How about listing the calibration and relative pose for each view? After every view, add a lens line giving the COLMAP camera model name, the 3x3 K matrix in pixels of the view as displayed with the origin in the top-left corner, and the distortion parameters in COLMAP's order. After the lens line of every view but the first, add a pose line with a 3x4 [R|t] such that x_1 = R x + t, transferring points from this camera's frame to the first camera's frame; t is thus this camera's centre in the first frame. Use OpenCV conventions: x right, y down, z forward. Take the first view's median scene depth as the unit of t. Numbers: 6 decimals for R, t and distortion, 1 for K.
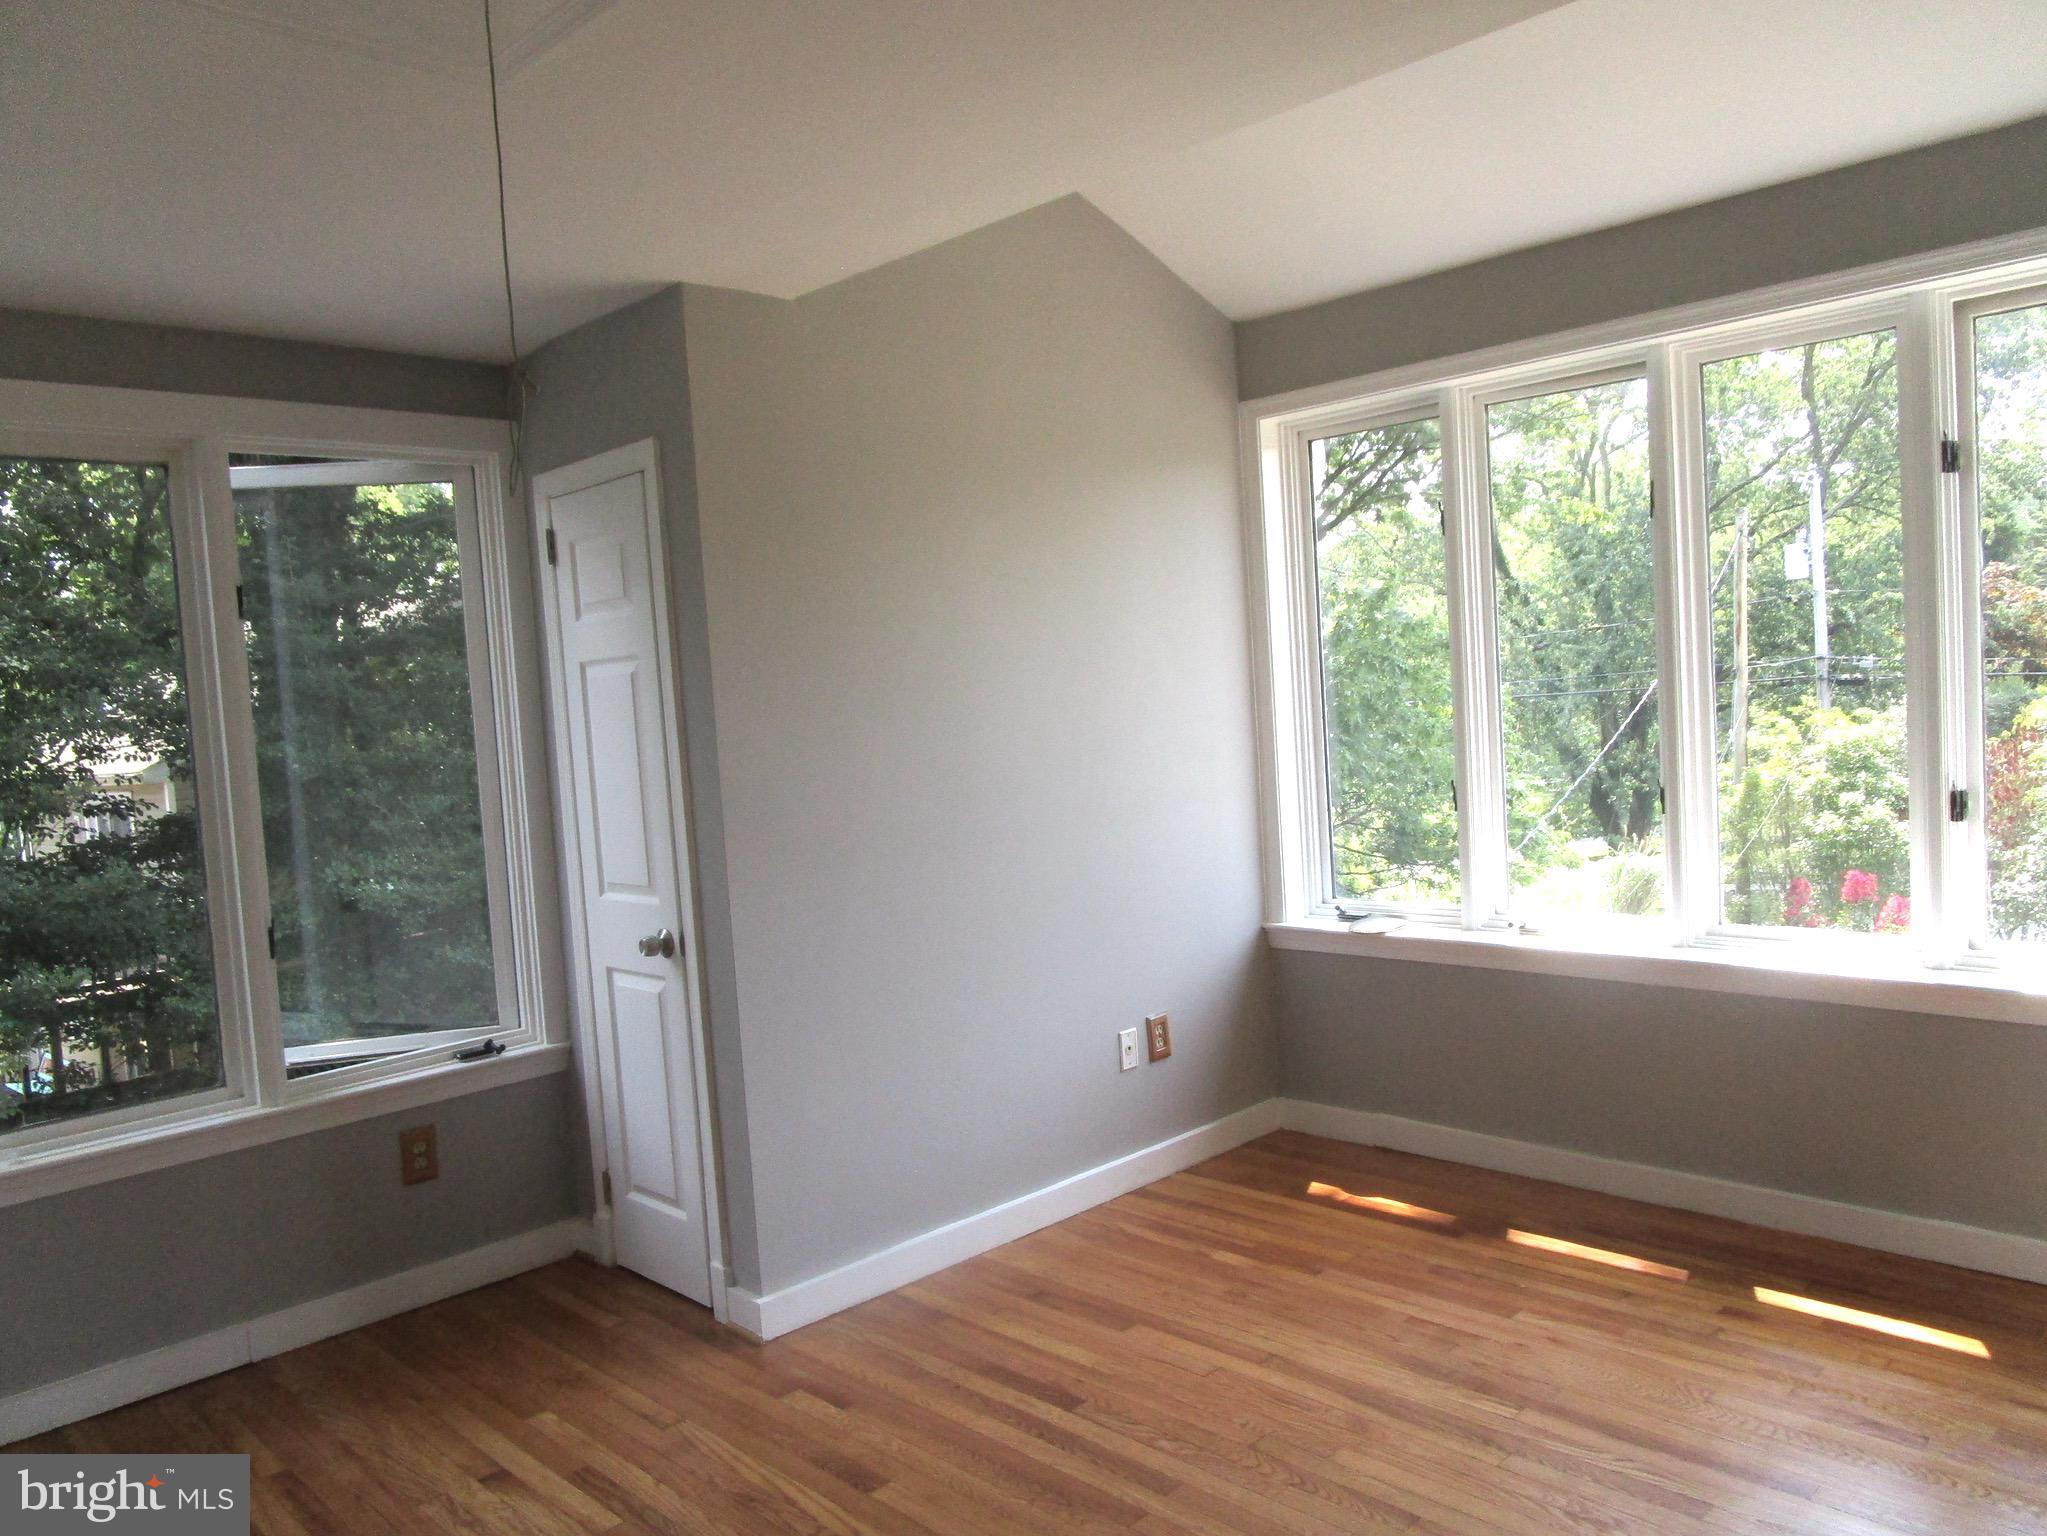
lens RADIAL K [[1461.2, 0, 1025.5], [0, 1461.2, 765.1], [0, 0, 1]] dist [0.002626, 0.001796]
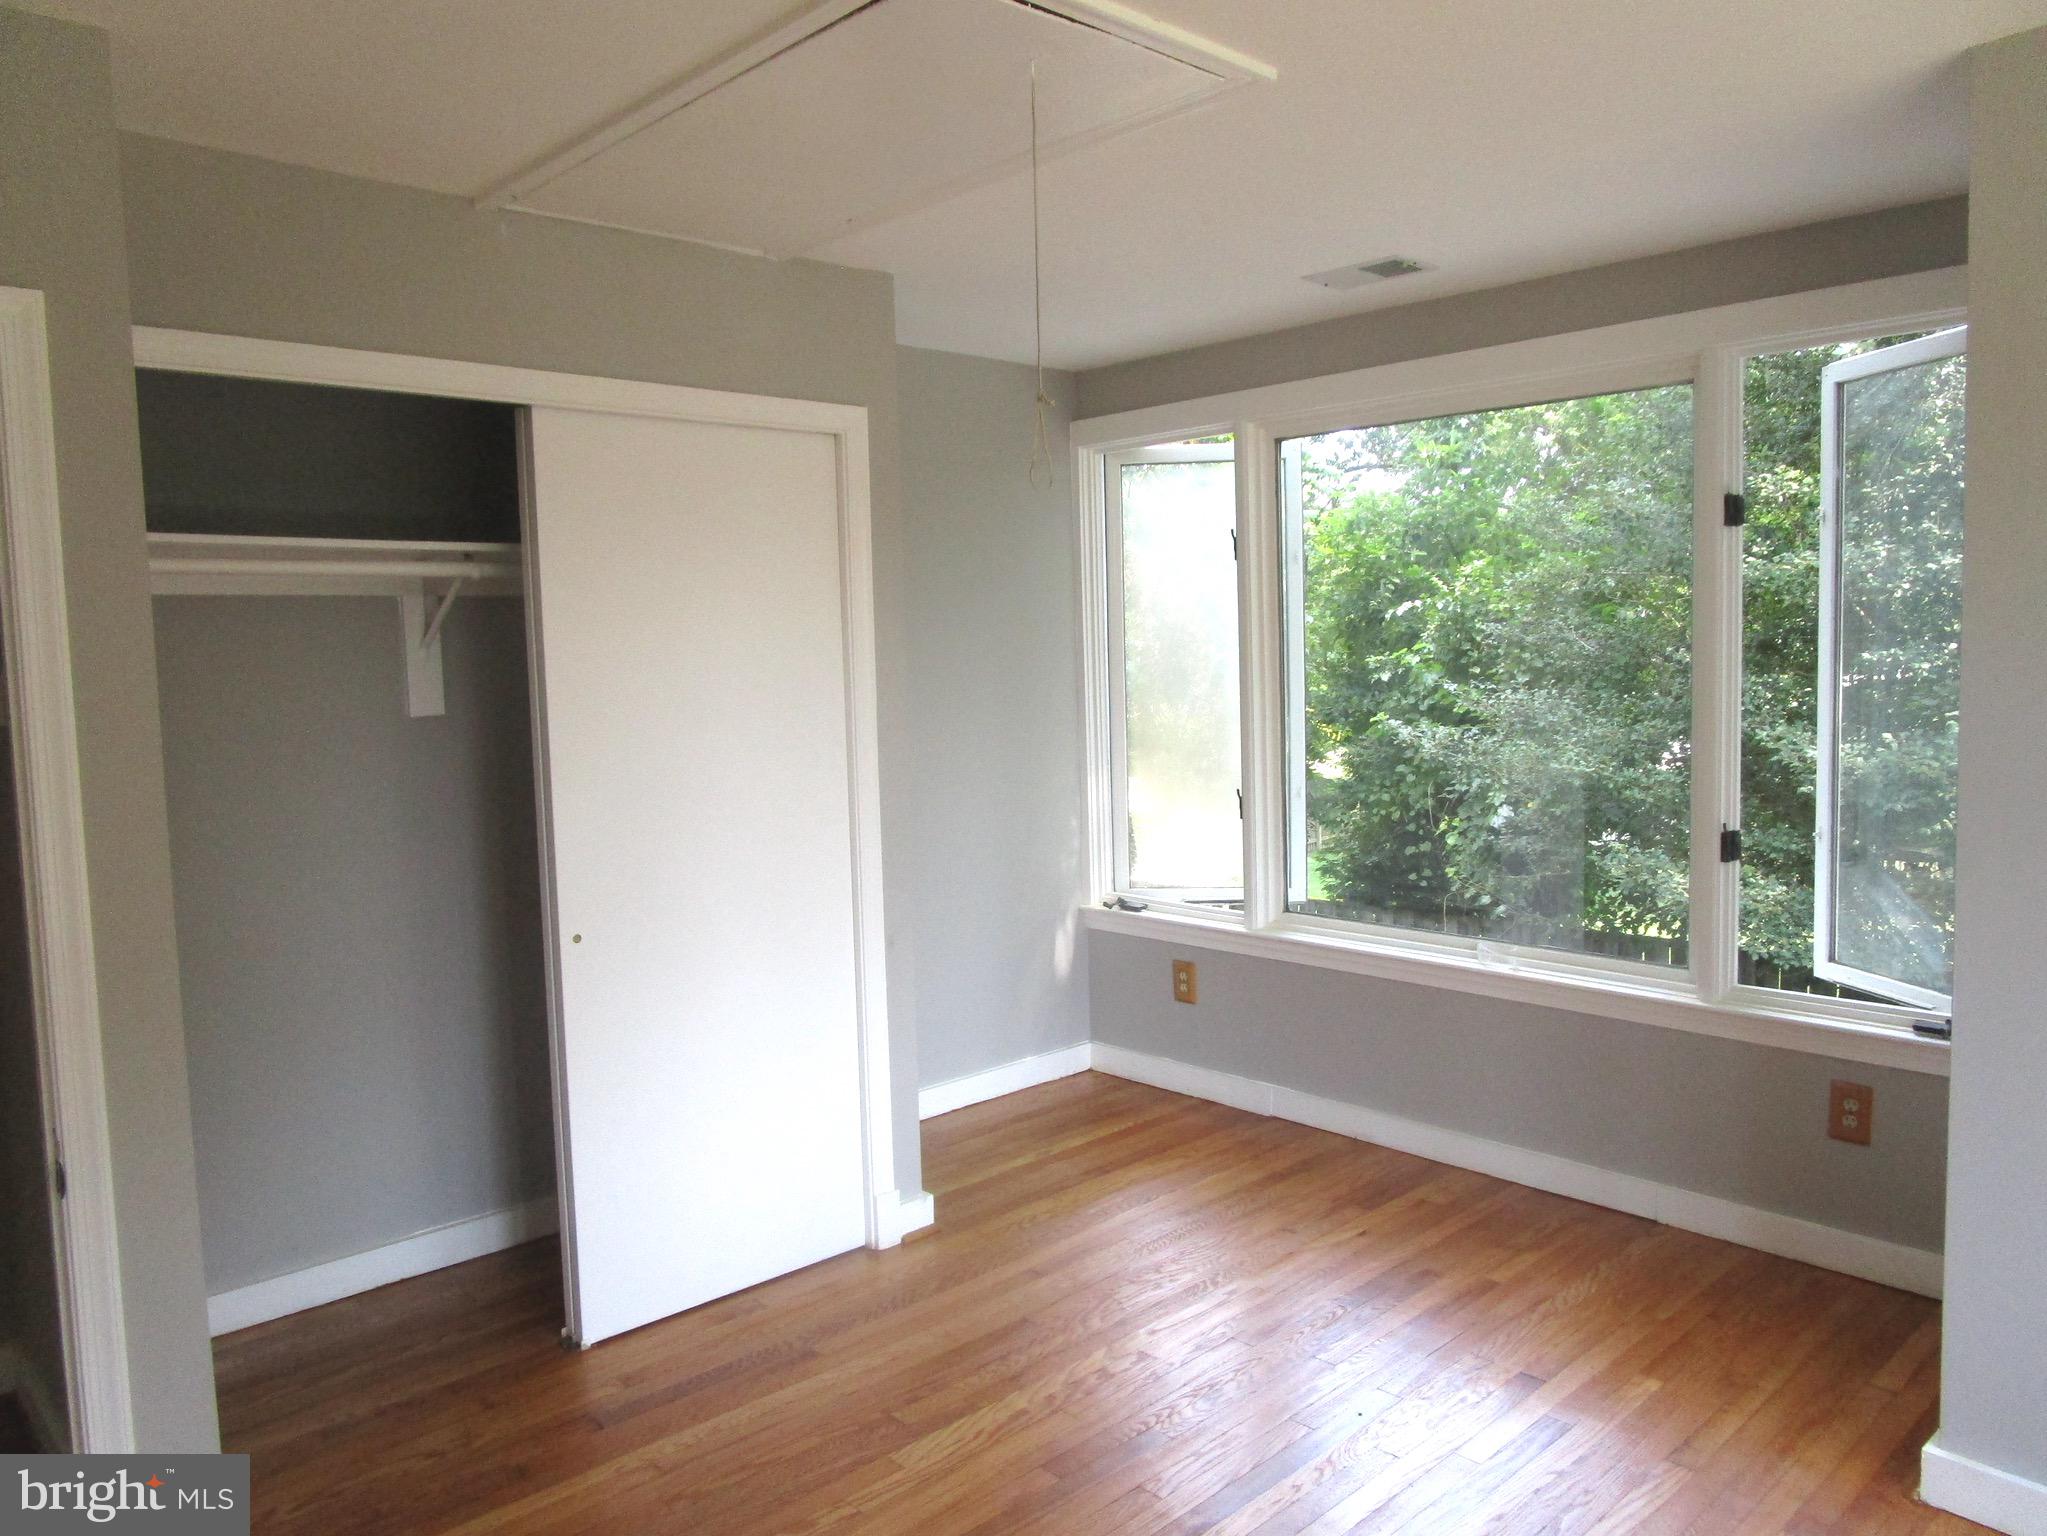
lens RADIAL K [[1461.2, 0, 1026.1], [0, 1461.2, 771.6], [0, 0, 1]] dist [0.002626, 0.001796]
pose [[-0.026959, 0.143135, -0.989336, 0.495499], [-0.028654, 0.989178, 0.143893, -0.063063], [0.999226, 0.032228, -0.022566, 0.528842]]
